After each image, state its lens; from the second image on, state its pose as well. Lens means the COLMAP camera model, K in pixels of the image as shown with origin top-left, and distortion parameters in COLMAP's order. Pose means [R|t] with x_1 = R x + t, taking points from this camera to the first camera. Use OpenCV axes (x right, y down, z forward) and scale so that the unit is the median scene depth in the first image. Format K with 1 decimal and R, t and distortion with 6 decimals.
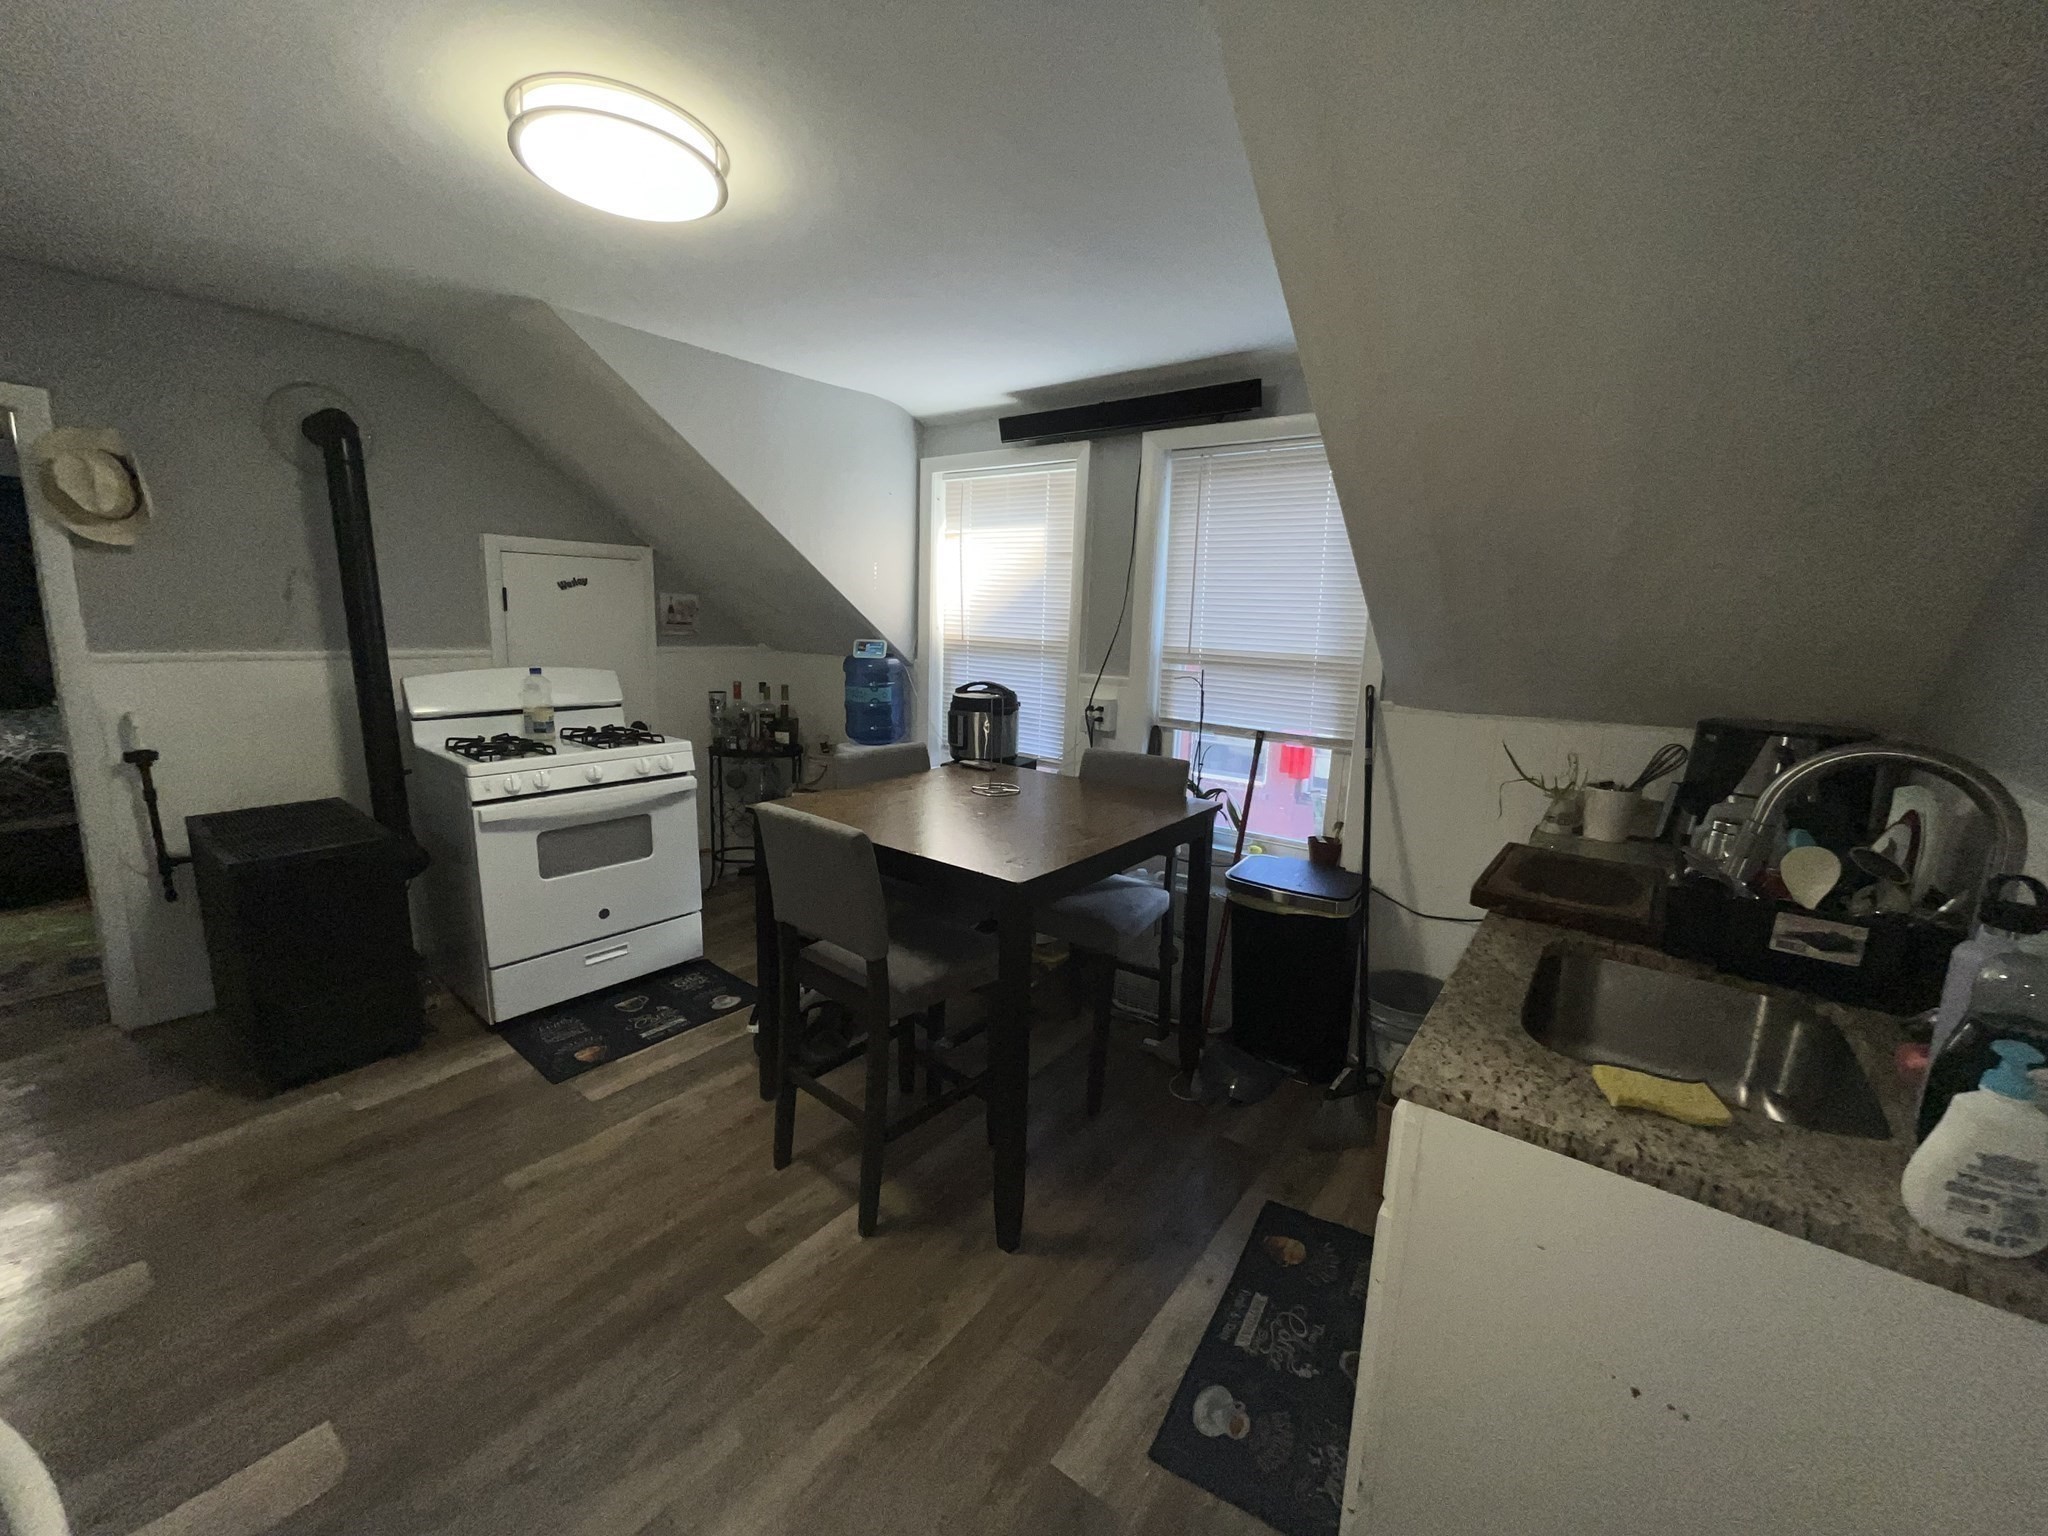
lens RADIAL K [[813.0, 0, 1024.0], [0, 813.0, 768.0], [0, 0, 1]] dist [-0.000148, -0.000102]
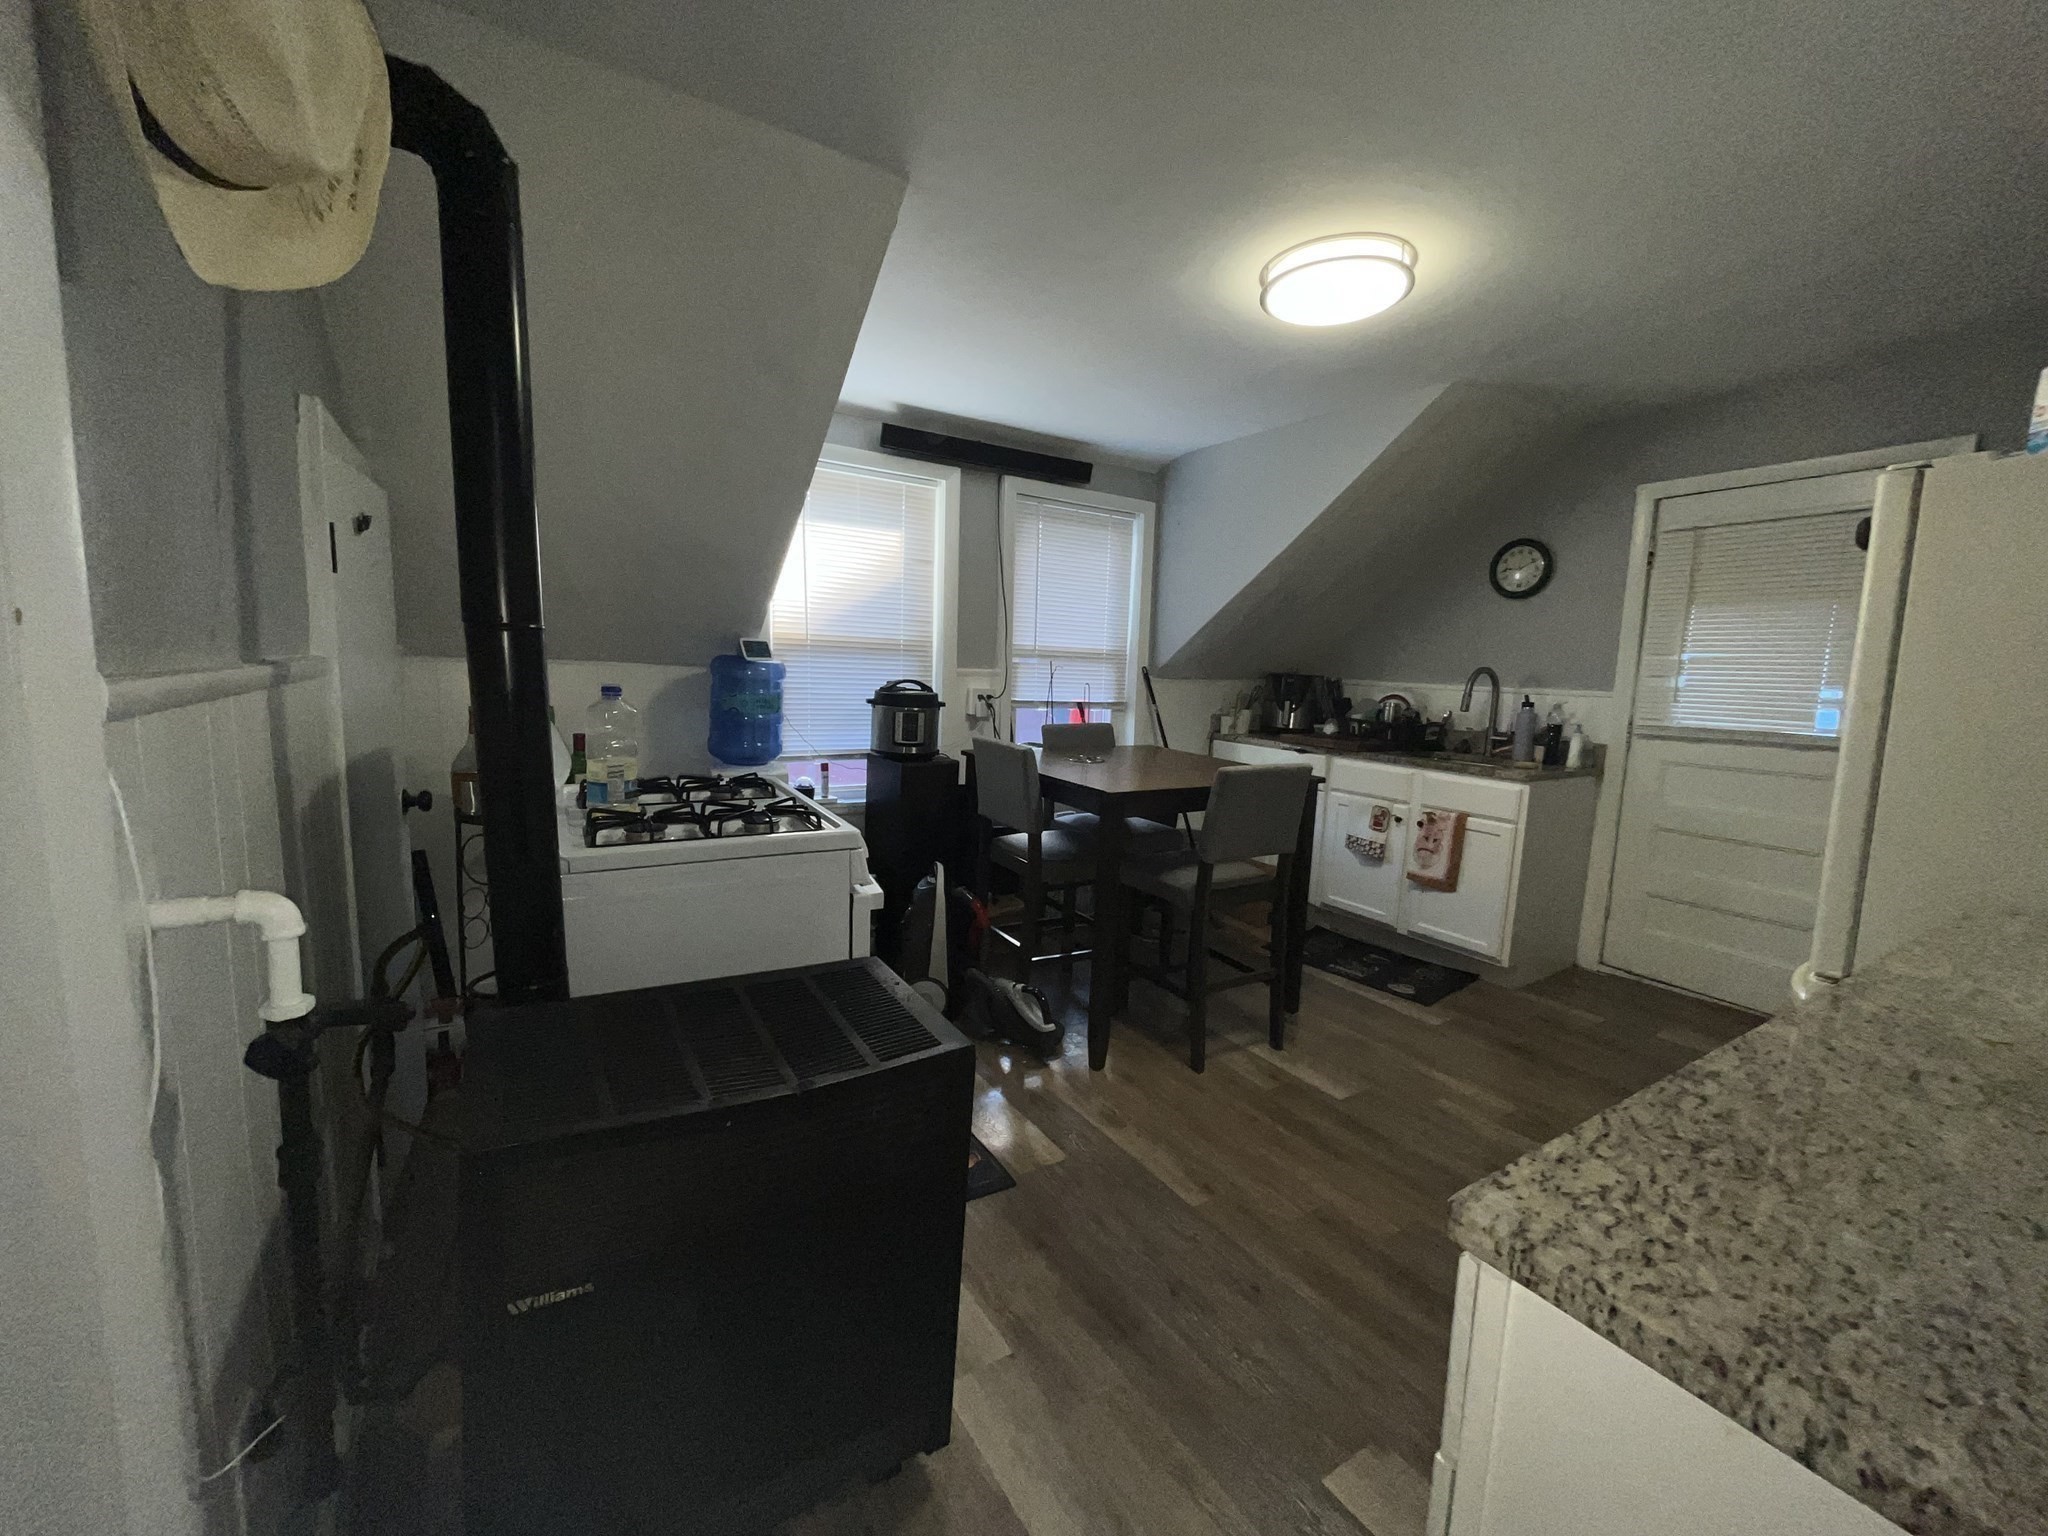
lens RADIAL K [[813.0, 0, 1024.0], [0, 813.0, 768.0], [0, 0, 1]] dist [-0.000148, -0.000102]
pose [[0.352098, -0.146089, 0.924492, -1.088613], [0.144355, 0.984401, 0.100578, -0.089450], [-0.924764, 0.098042, 0.367694, 0.561112]]
